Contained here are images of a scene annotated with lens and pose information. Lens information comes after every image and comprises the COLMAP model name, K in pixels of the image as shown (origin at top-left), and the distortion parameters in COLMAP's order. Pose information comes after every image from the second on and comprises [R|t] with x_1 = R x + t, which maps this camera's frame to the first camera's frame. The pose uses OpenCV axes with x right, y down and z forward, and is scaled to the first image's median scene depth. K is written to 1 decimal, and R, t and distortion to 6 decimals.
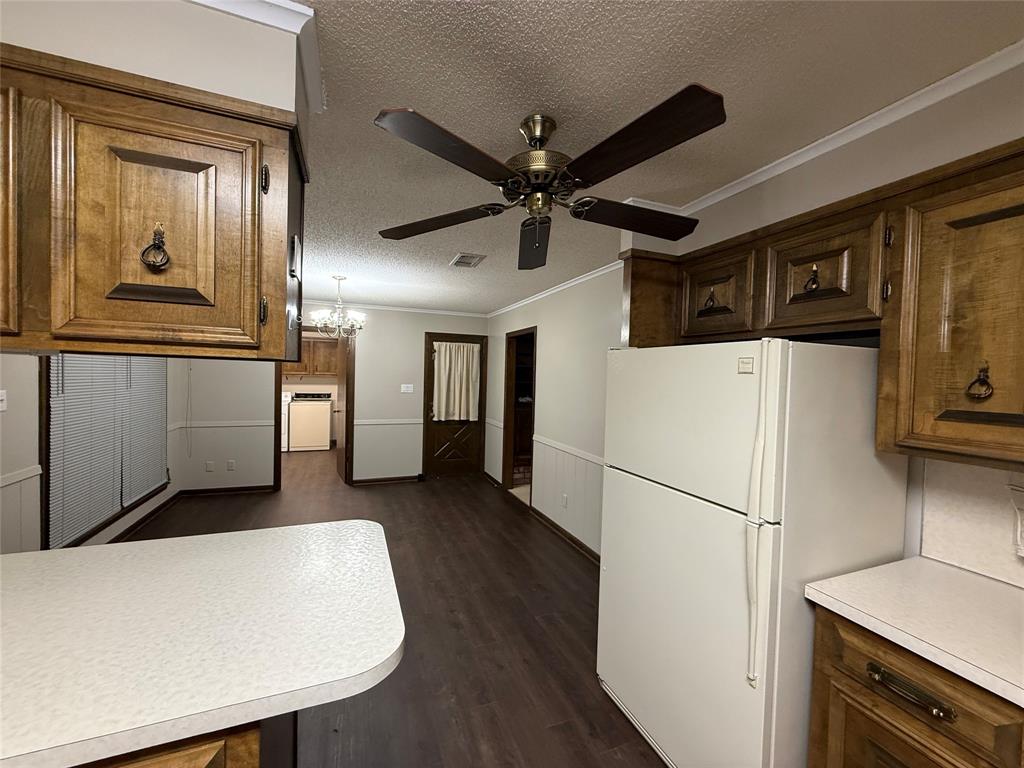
lens RADIAL K [[405.2, 0, 511.1], [0, 405.2, 383.9], [0, 0, 1]] dist [0.001937, -0.000214]
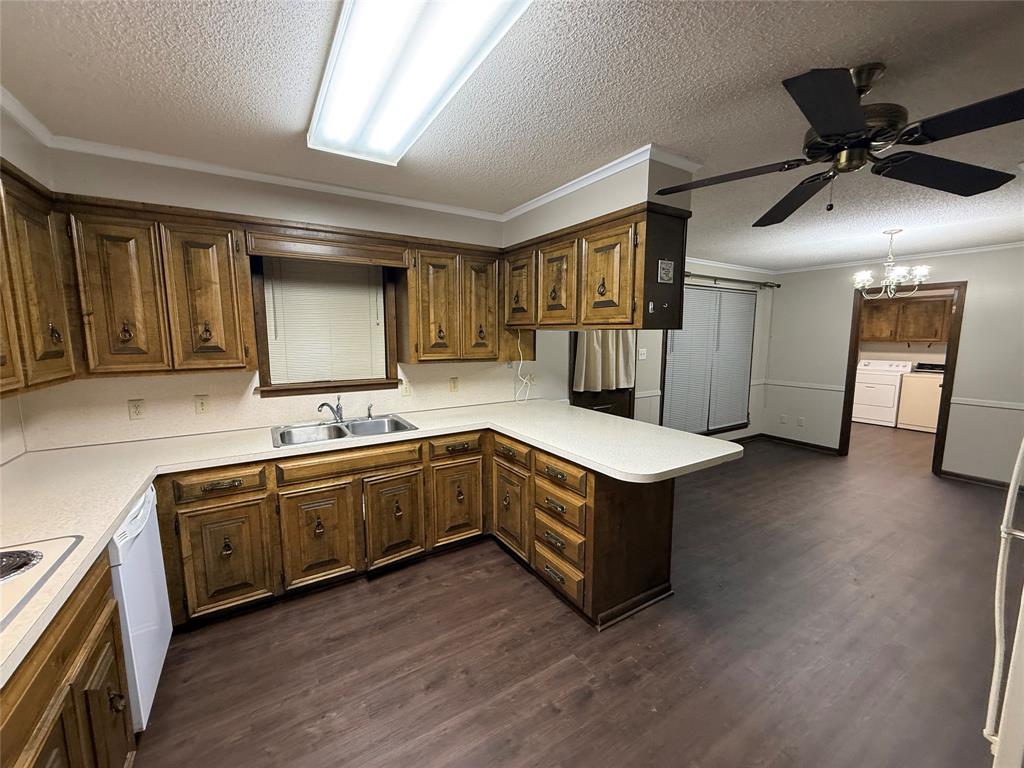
lens RADIAL K [[405.2, 0, 512.0], [0, 405.2, 383.5], [0, 0, 1]] dist [0.001937, -0.000214]
pose [[0.176327, 0.095073, -0.979729, 1.316924], [-0.020988, 0.995461, 0.092822, 0.035051], [0.984108, 0.004195, 0.177523, 0.023595]]
